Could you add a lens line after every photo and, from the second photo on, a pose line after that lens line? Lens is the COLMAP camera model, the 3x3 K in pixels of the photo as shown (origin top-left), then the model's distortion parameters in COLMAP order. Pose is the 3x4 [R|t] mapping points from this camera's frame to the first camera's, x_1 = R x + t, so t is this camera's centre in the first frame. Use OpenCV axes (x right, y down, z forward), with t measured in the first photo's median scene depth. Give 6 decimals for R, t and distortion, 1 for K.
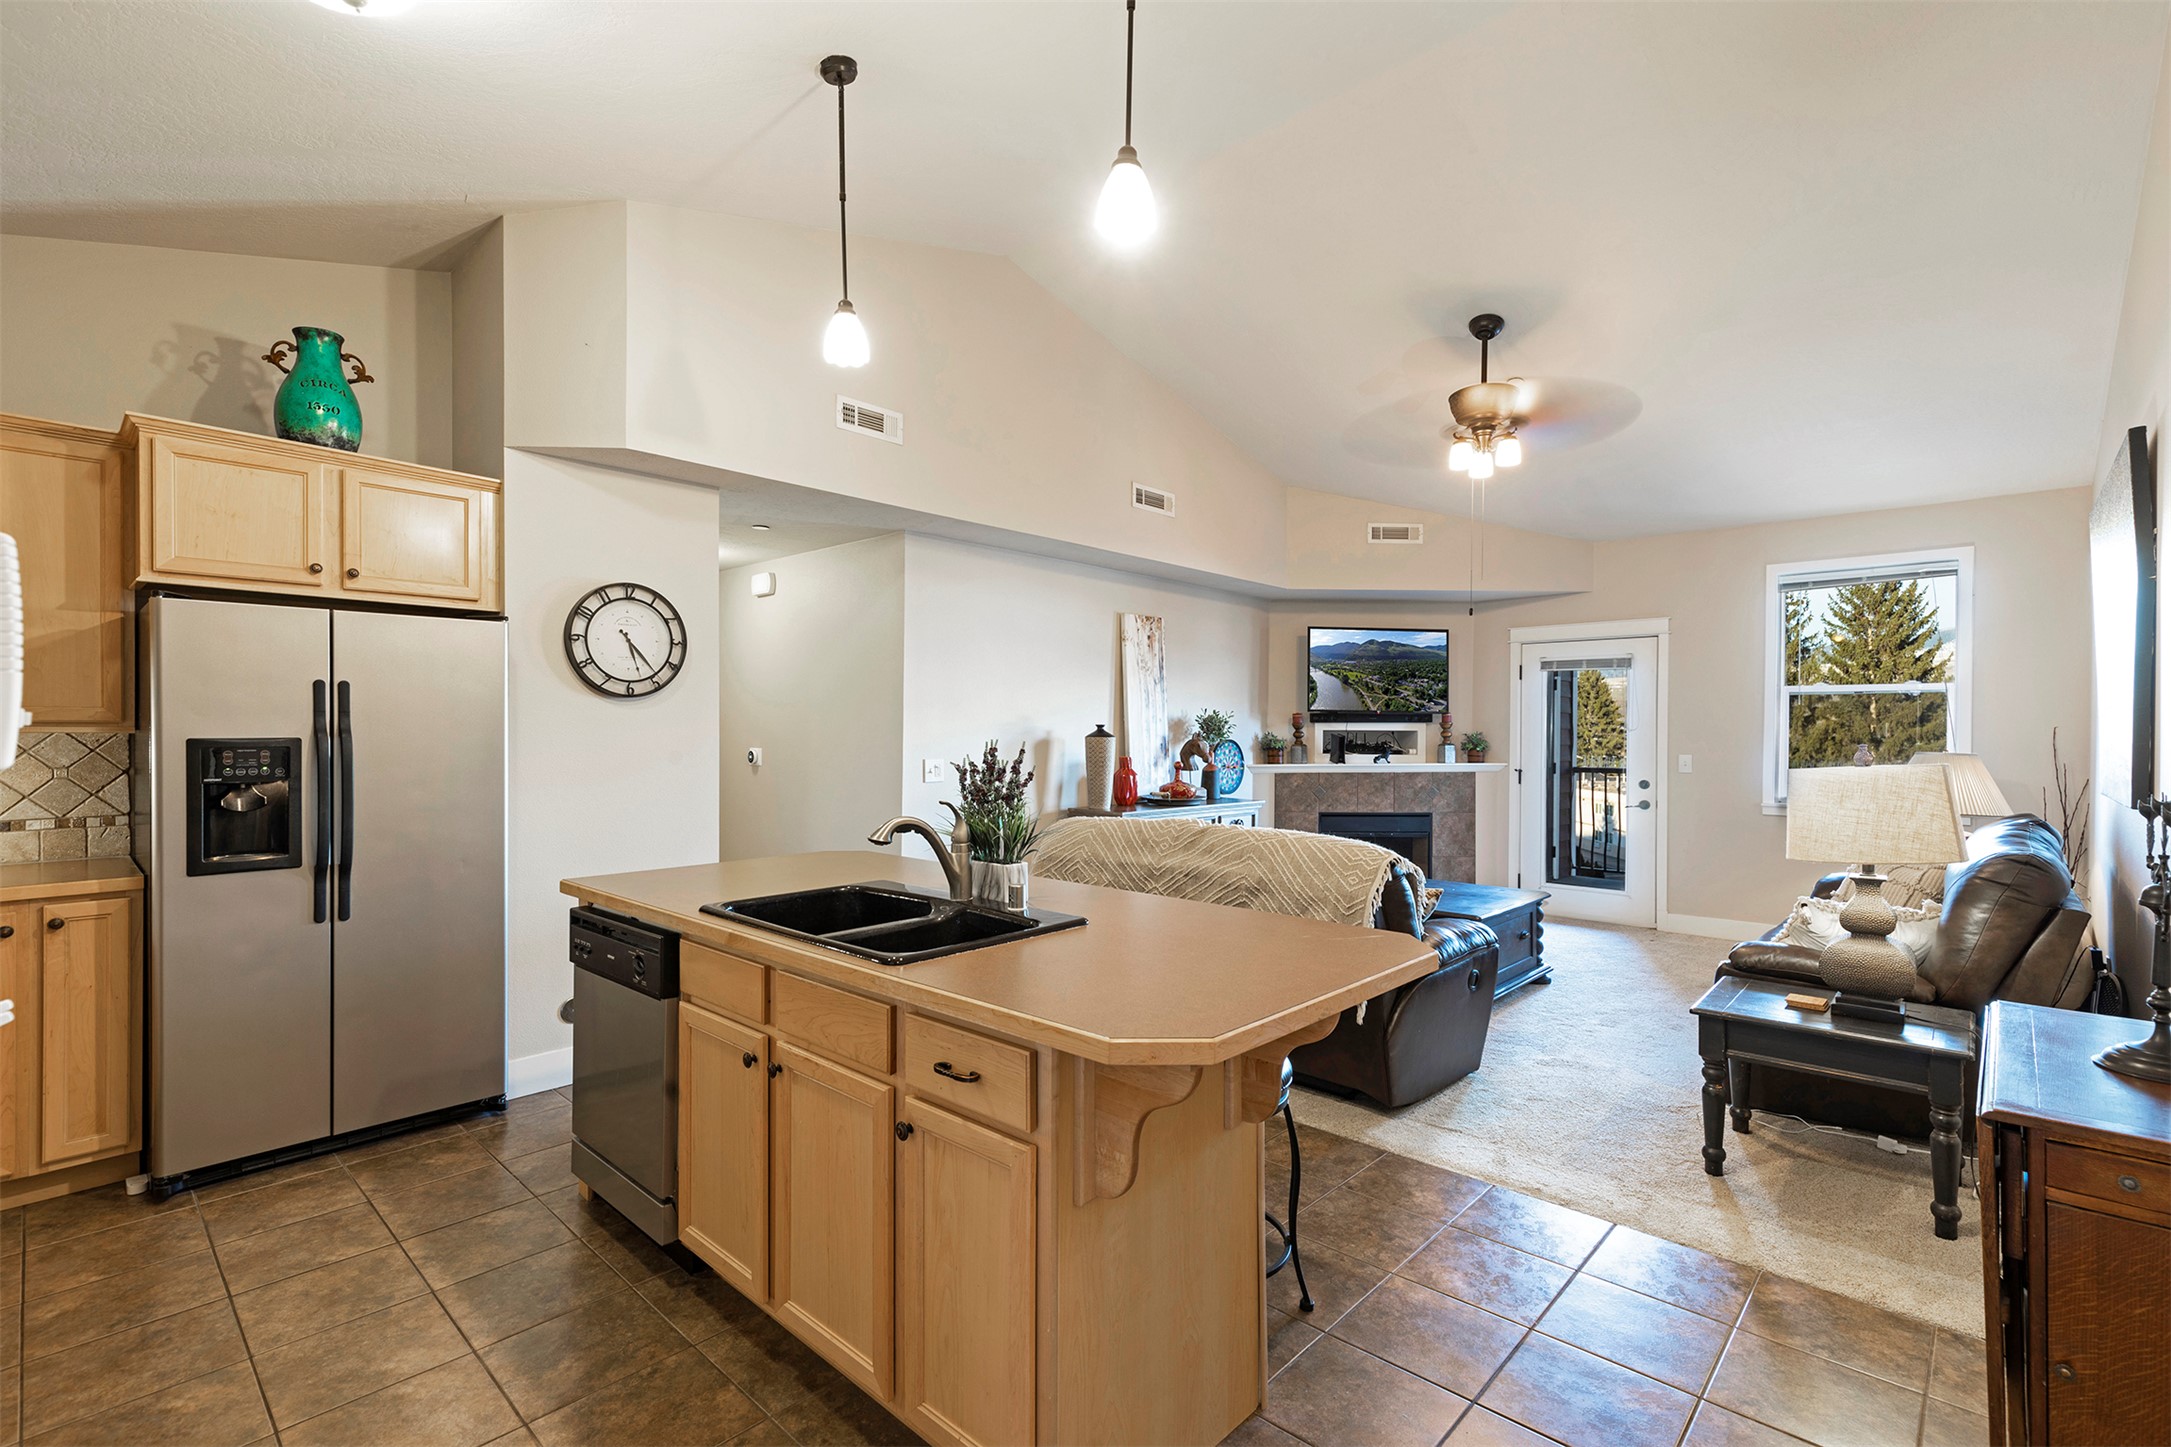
lens RADIAL K [[992.4, 0, 1083.7], [0, 992.4, 733.3], [0, 0, 1]] dist [0.006908, 0.000331]
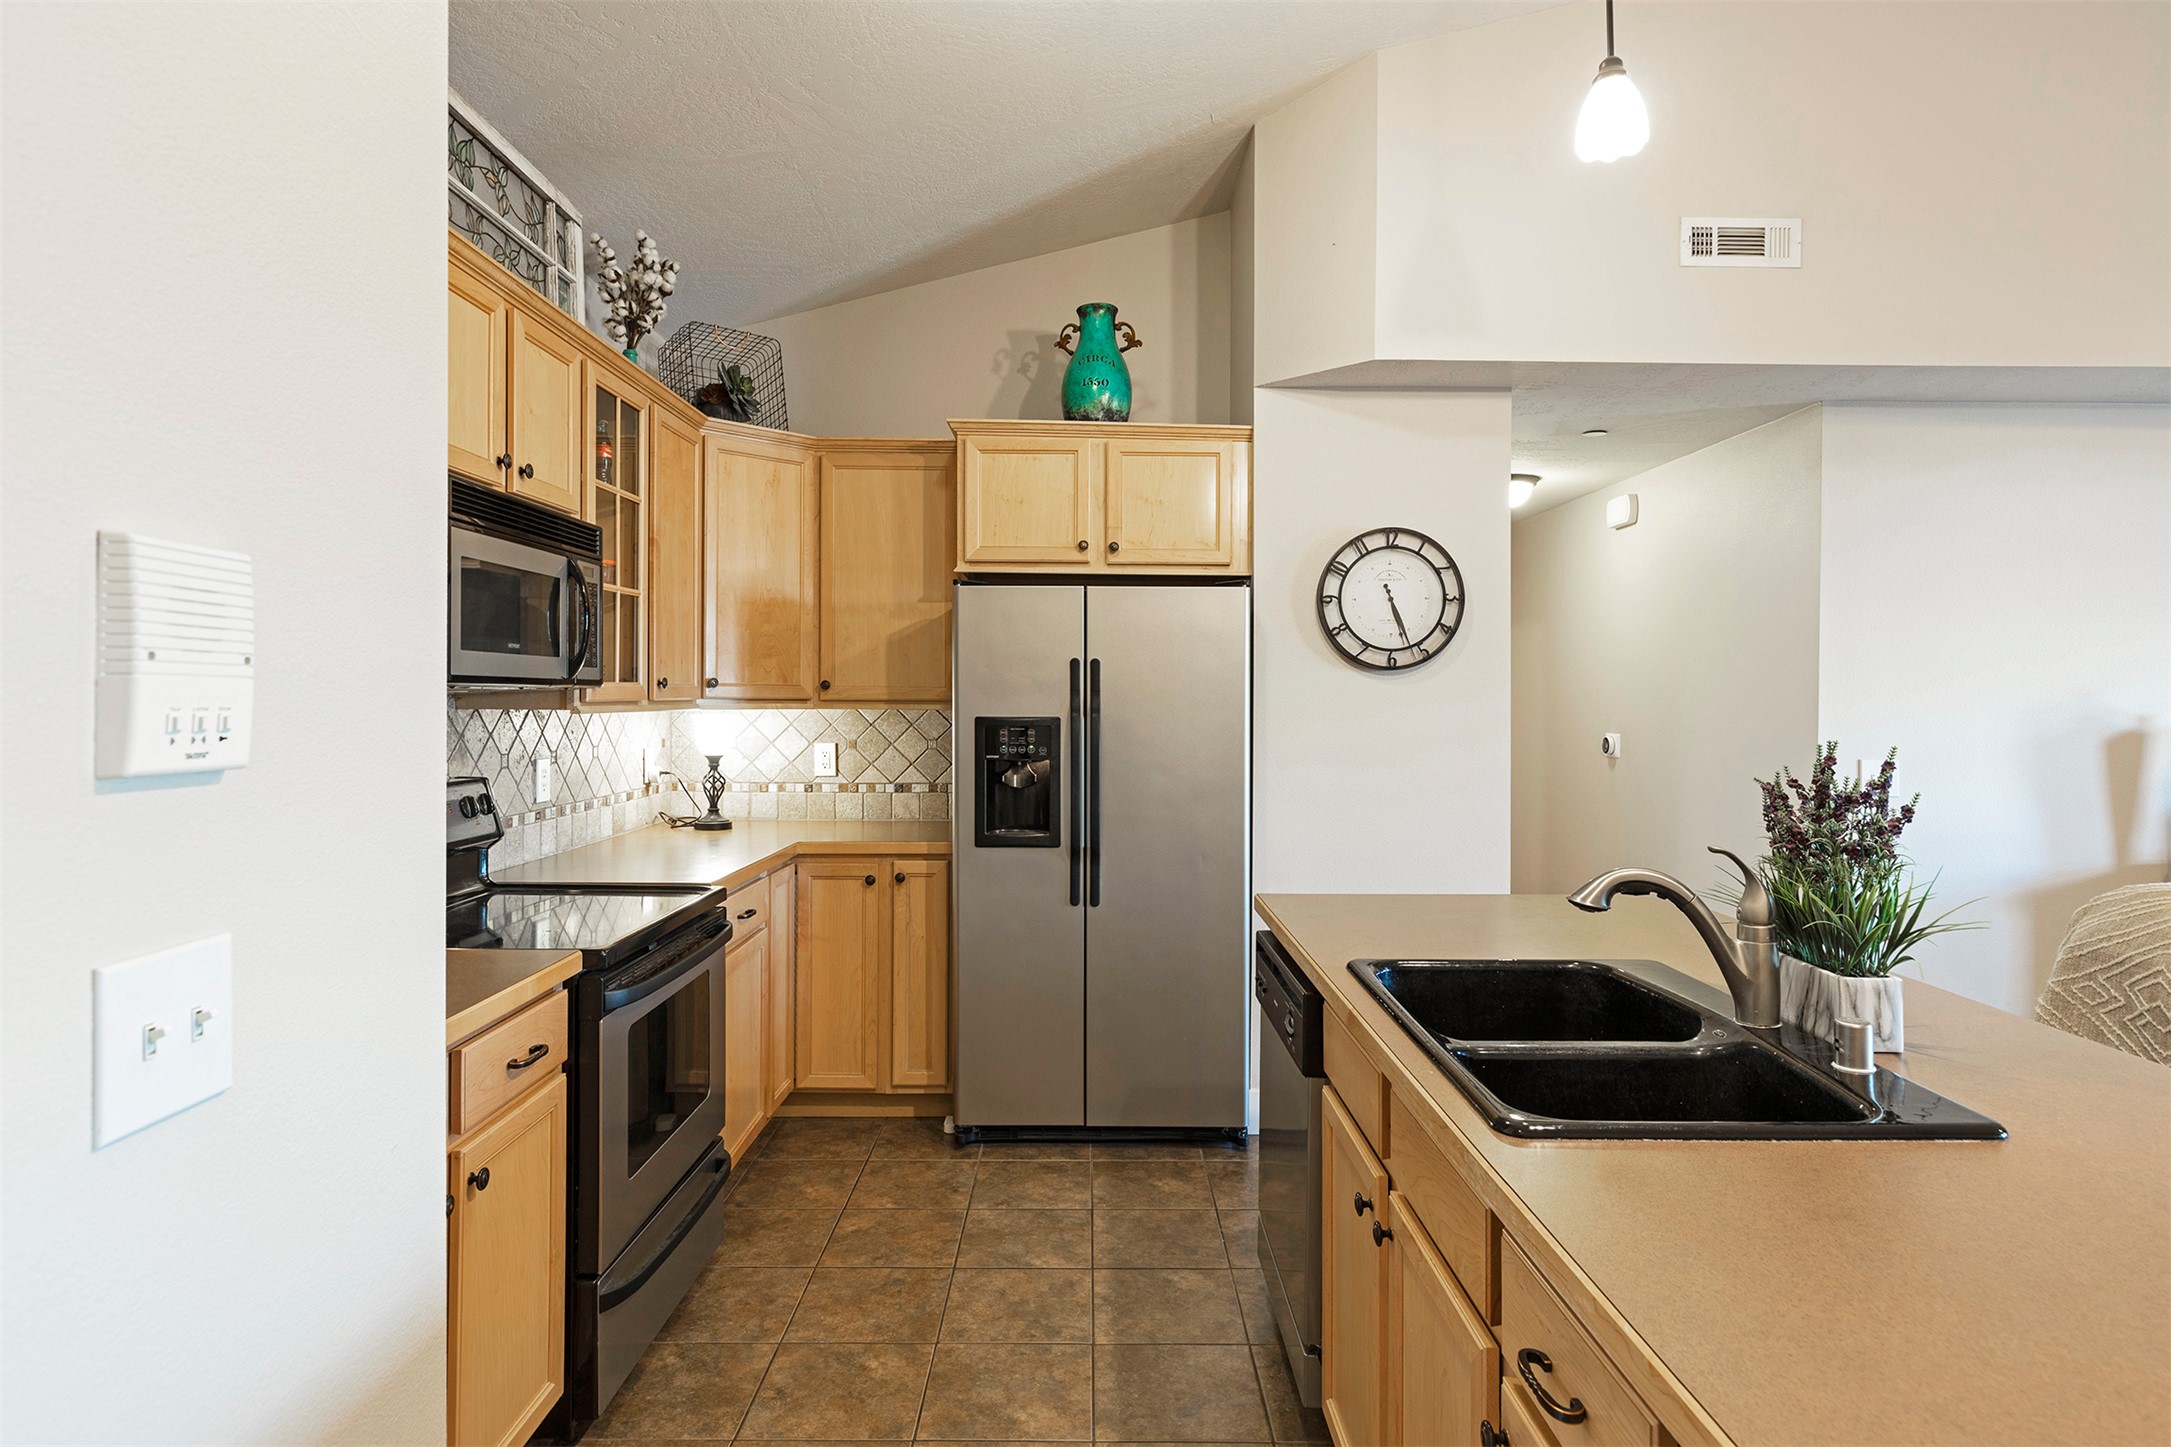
lens RADIAL K [[1179.9, 0, 1075.4], [0, 1179.9, 694.3], [0, 0, 1]] dist [0.006660, 0.000107]
pose [[0.678193, 0.000187, -0.734884, 0.075477], [-0.007843, 0.999945, -0.006984, -0.008515], [0.734842, 0.010500, 0.678157, 0.179850]]
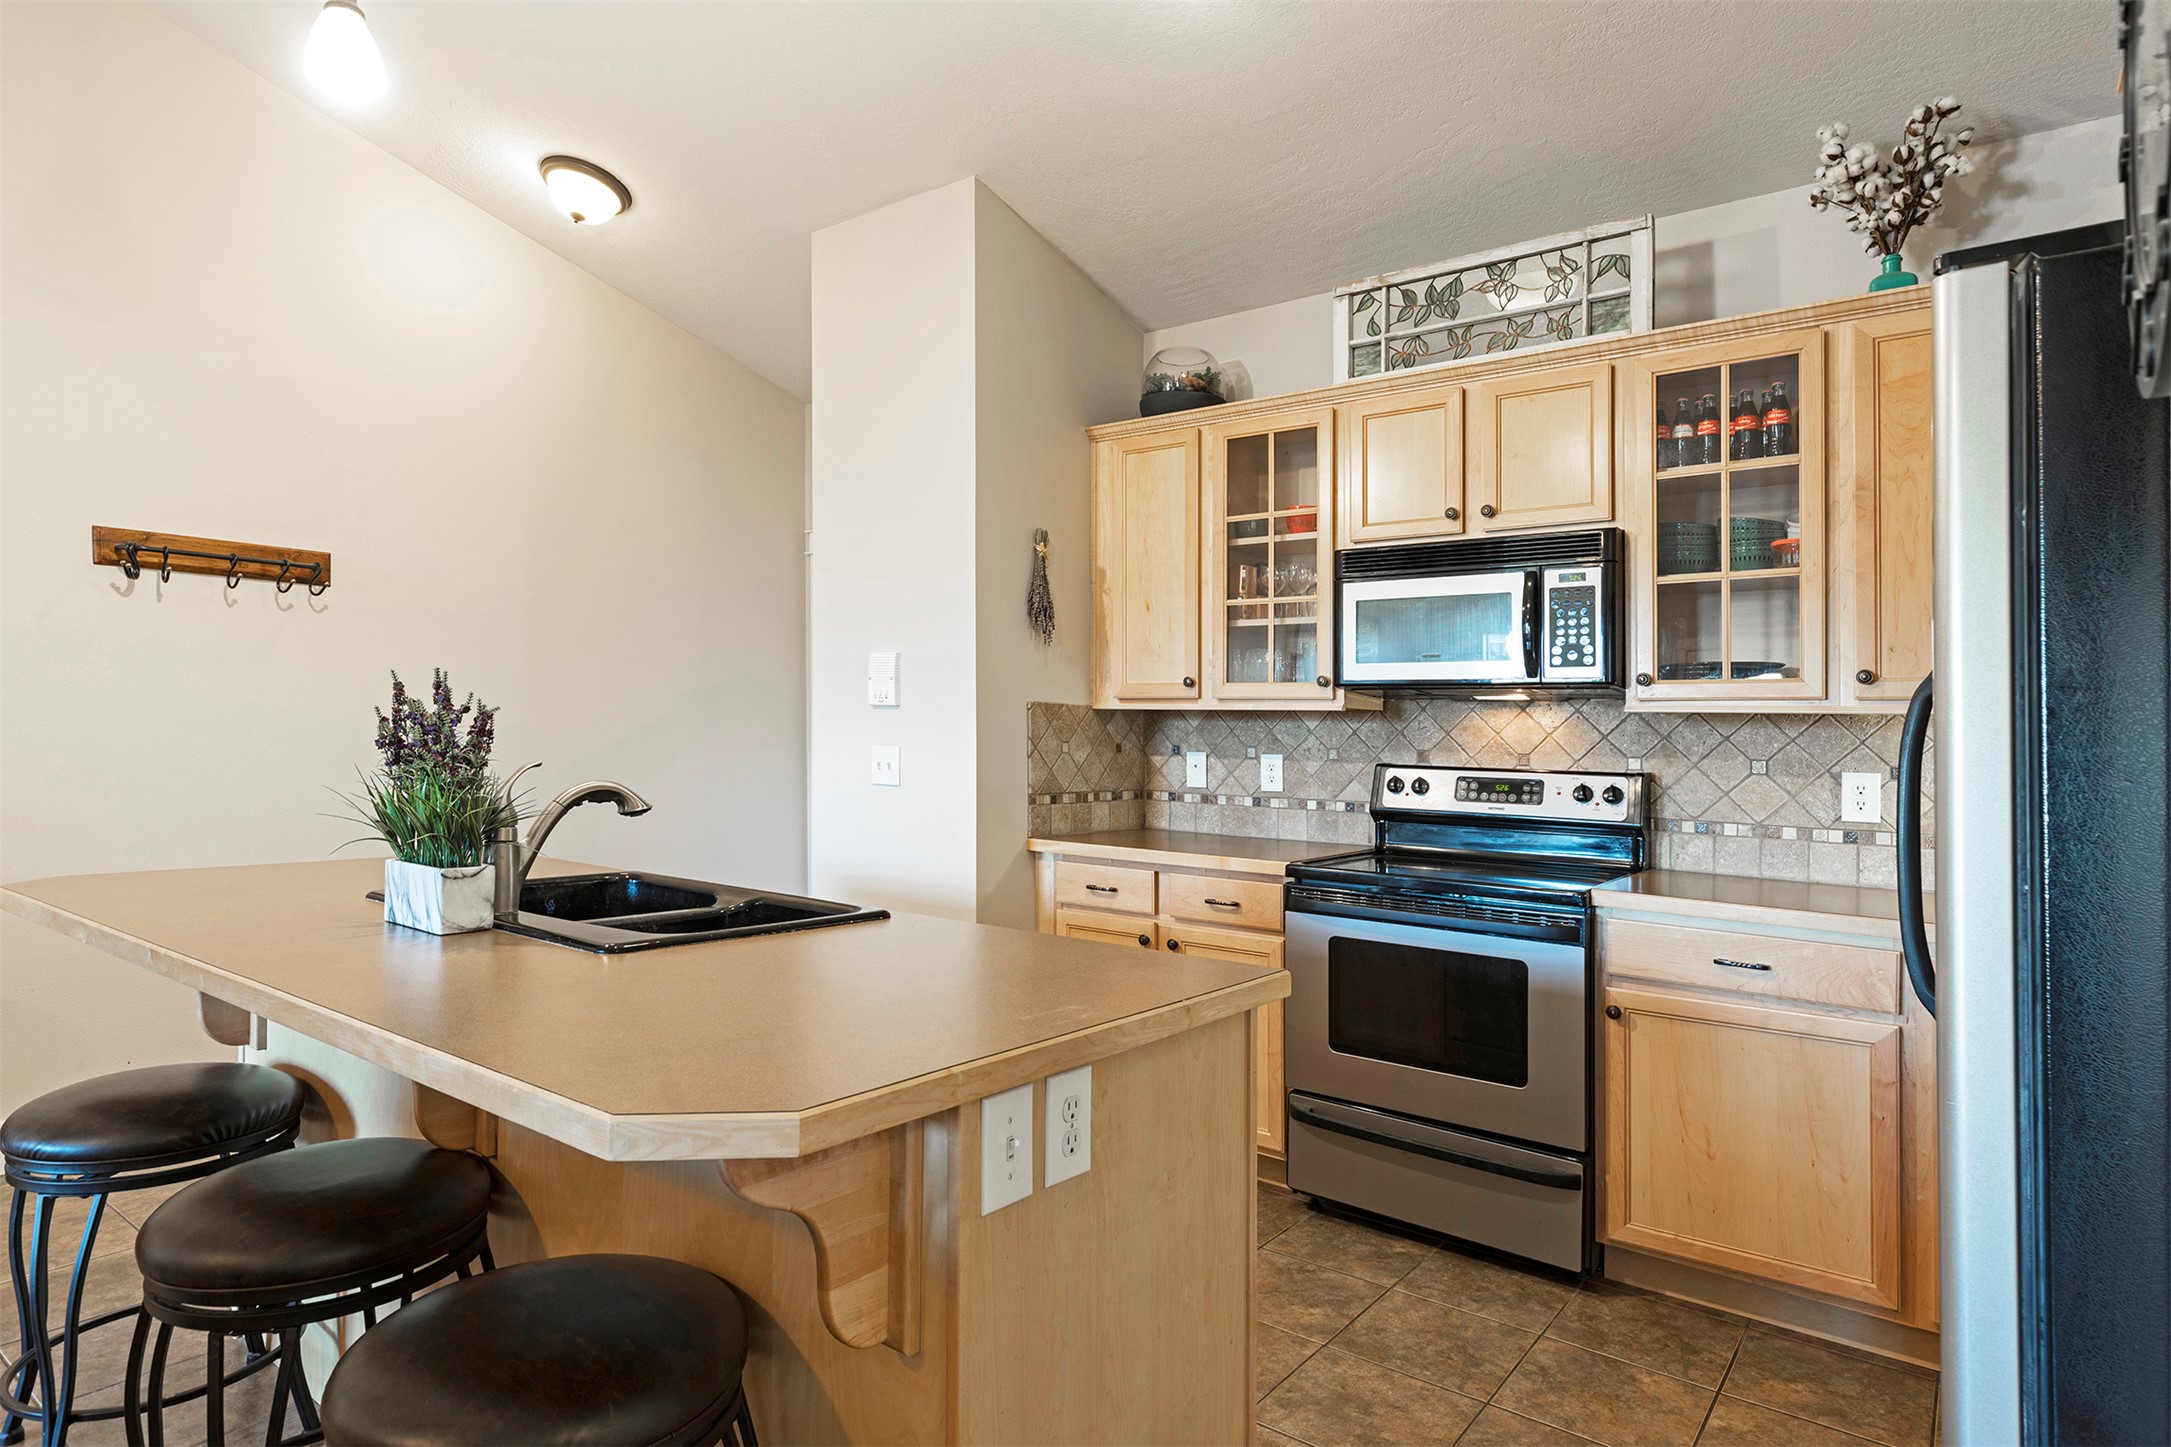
lens RADIAL K [[1212.9, 0, 1088.0], [0, 1212.9, 765.1], [0, 0, 1]] dist [-0.000847, -0.000294]
pose [[-0.995036, -0.021777, -0.097100, -0.289520], [-0.024862, 0.999220, 0.030669, 0.021933], [0.096357, 0.032931, -0.994802, 1.281029]]
